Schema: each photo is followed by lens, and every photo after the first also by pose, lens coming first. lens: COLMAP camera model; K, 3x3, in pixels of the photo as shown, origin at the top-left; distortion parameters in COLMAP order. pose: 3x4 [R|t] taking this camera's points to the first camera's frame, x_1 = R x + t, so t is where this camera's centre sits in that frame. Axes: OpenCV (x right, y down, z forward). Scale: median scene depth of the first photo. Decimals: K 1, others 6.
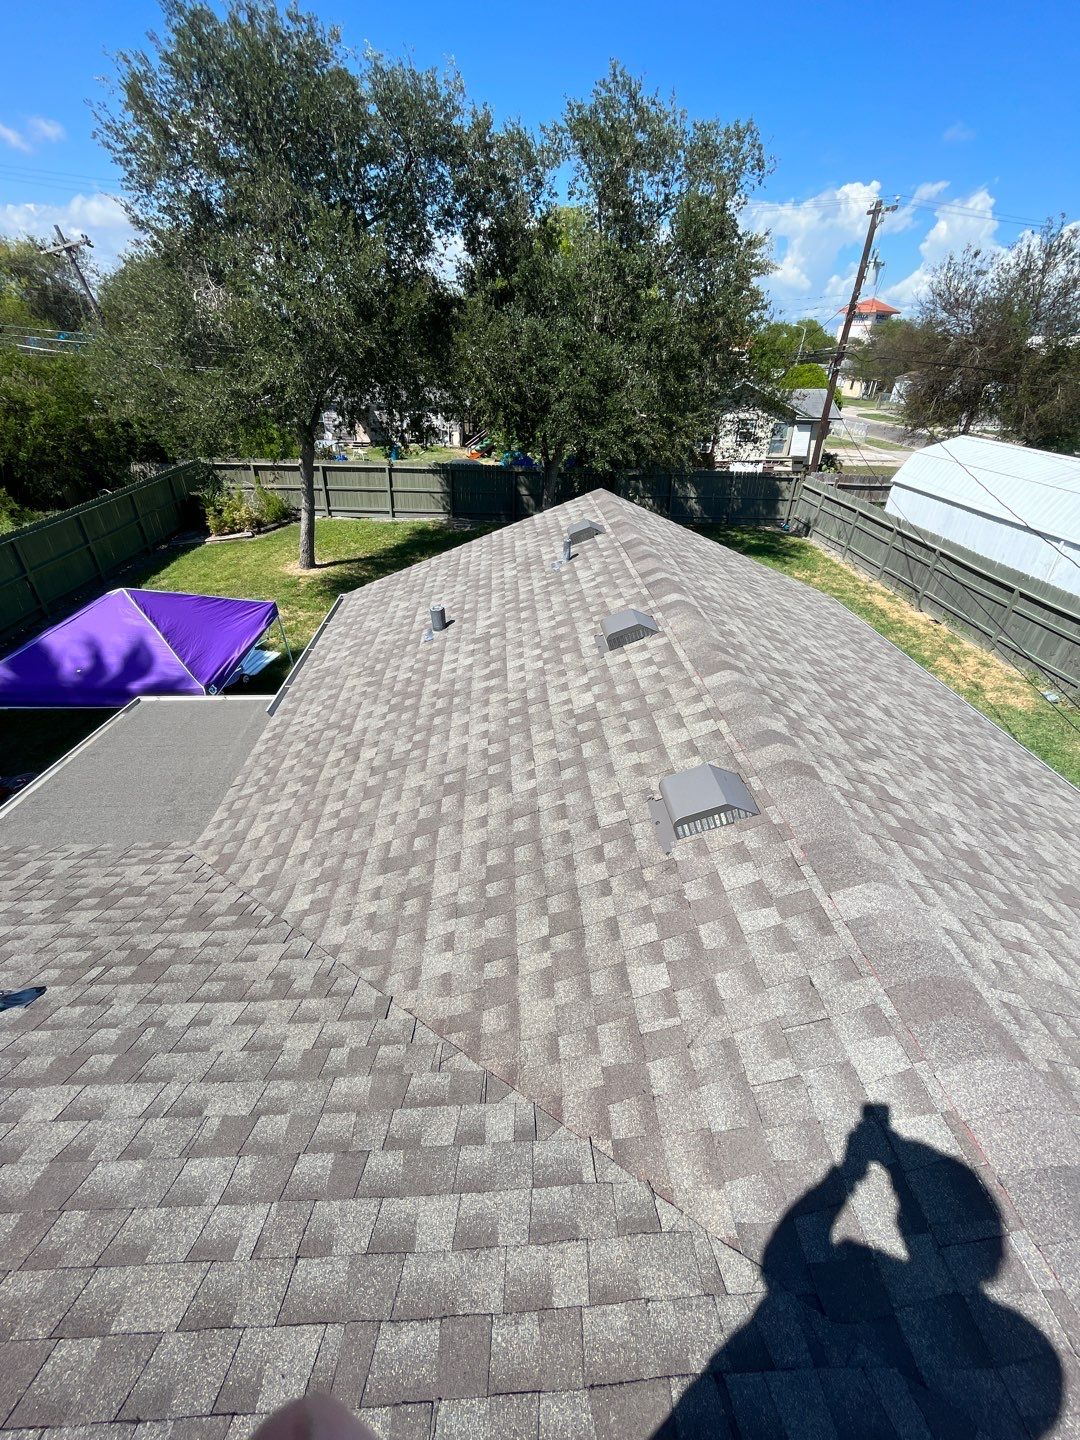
lens RADIAL K [[594.3, 0, 544.3], [0, 594.3, 722.7], [0, 0, 1]] dist [0.000153, -0.000460]
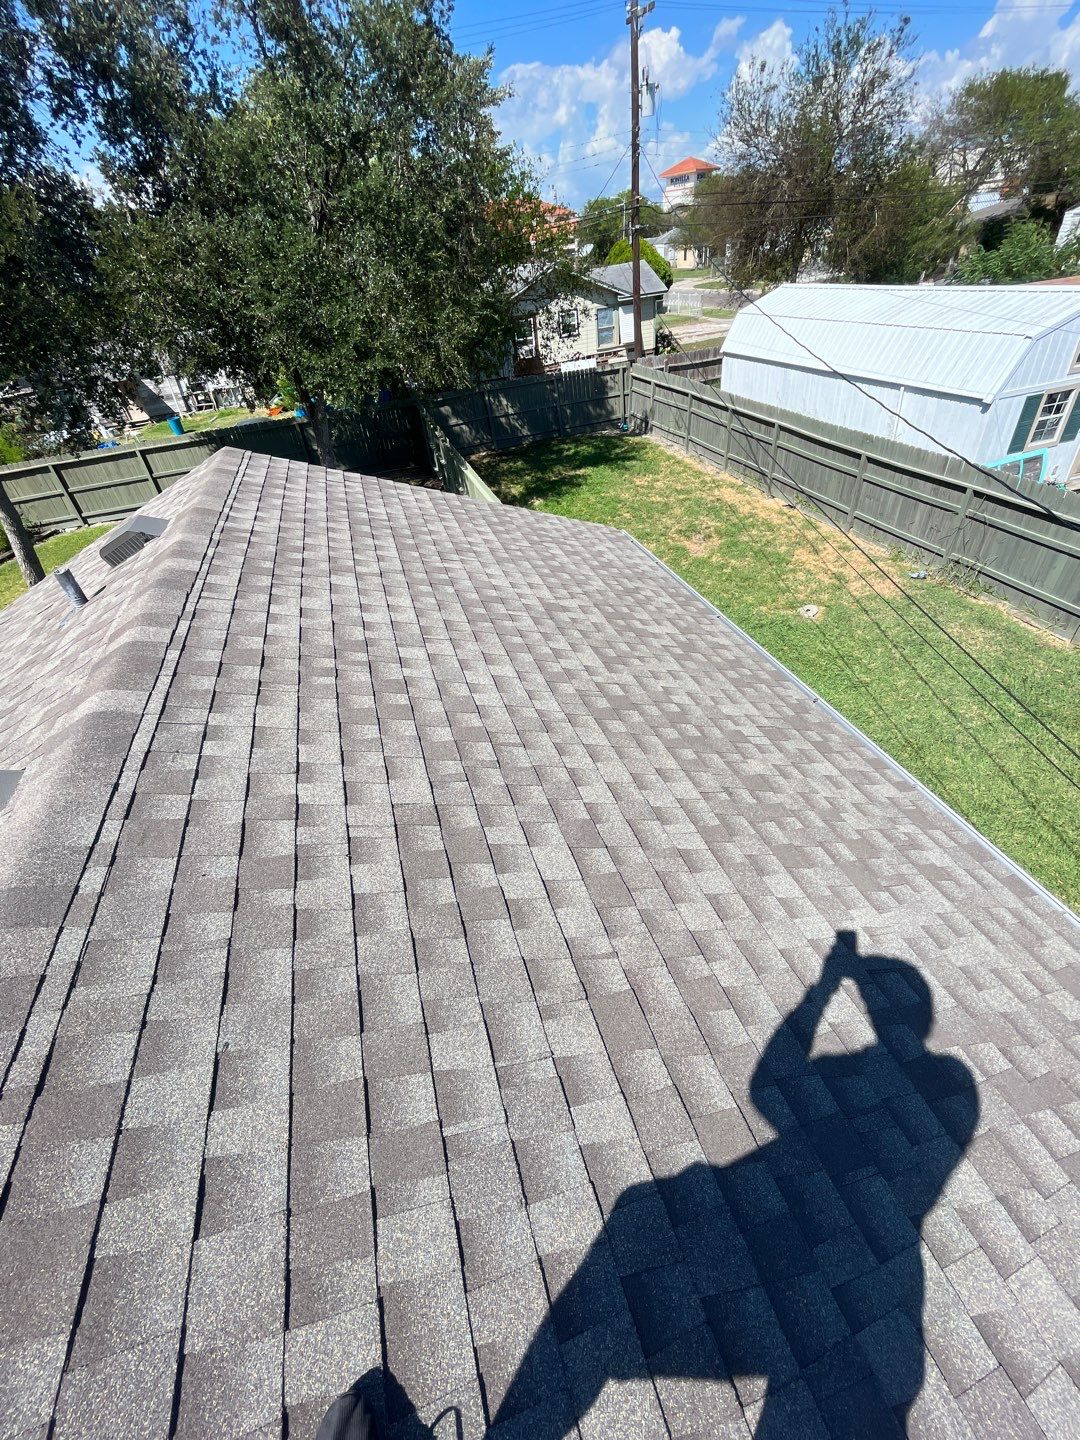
lens RADIAL K [[587.4, 0, 545.2], [0, 587.4, 718.1], [0, 0, 1]] dist [-0.004197, -0.000310]
pose [[0.965462, -0.243578, 0.092477, 0.125670], [0.232838, 0.965897, 0.113269, -0.041659], [-0.116913, -0.087825, 0.989251, 0.125374]]
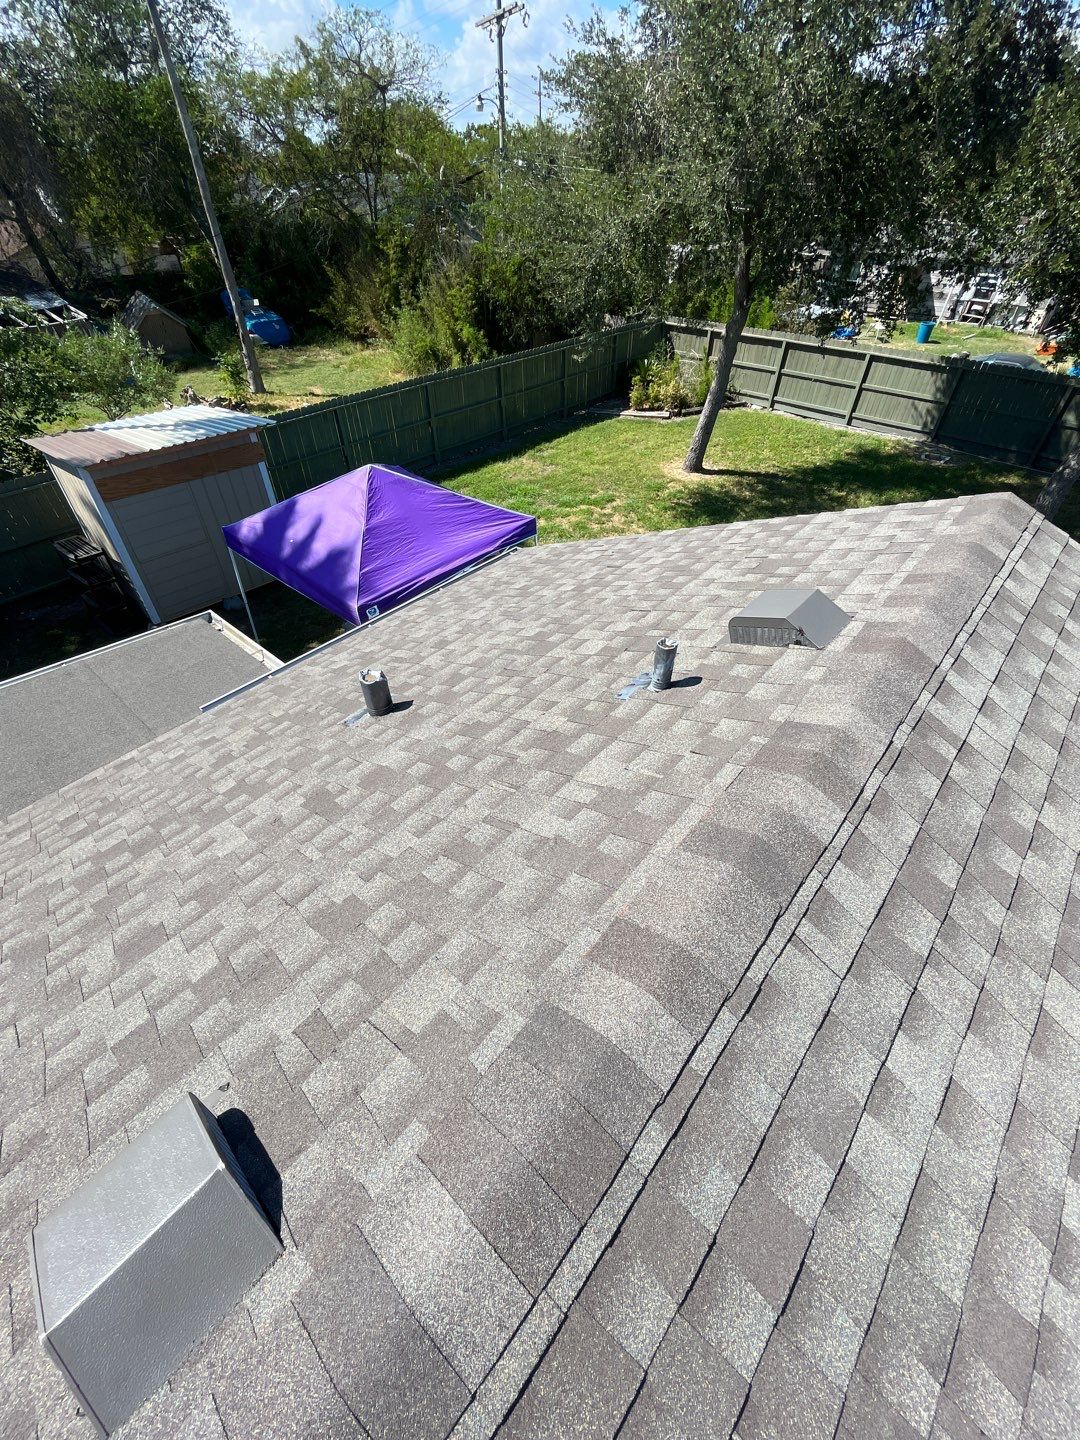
lens RADIAL K [[595.3, 0, 557.3], [0, 595.3, 714.8], [0, 0, 1]] dist [-0.001195, -0.000013]
pose [[0.708774, 0.453715, -0.540168, 0.067805], [-0.360414, 0.891147, 0.275608, -0.110428], [0.606416, -0.000659, 0.795147, 0.211571]]
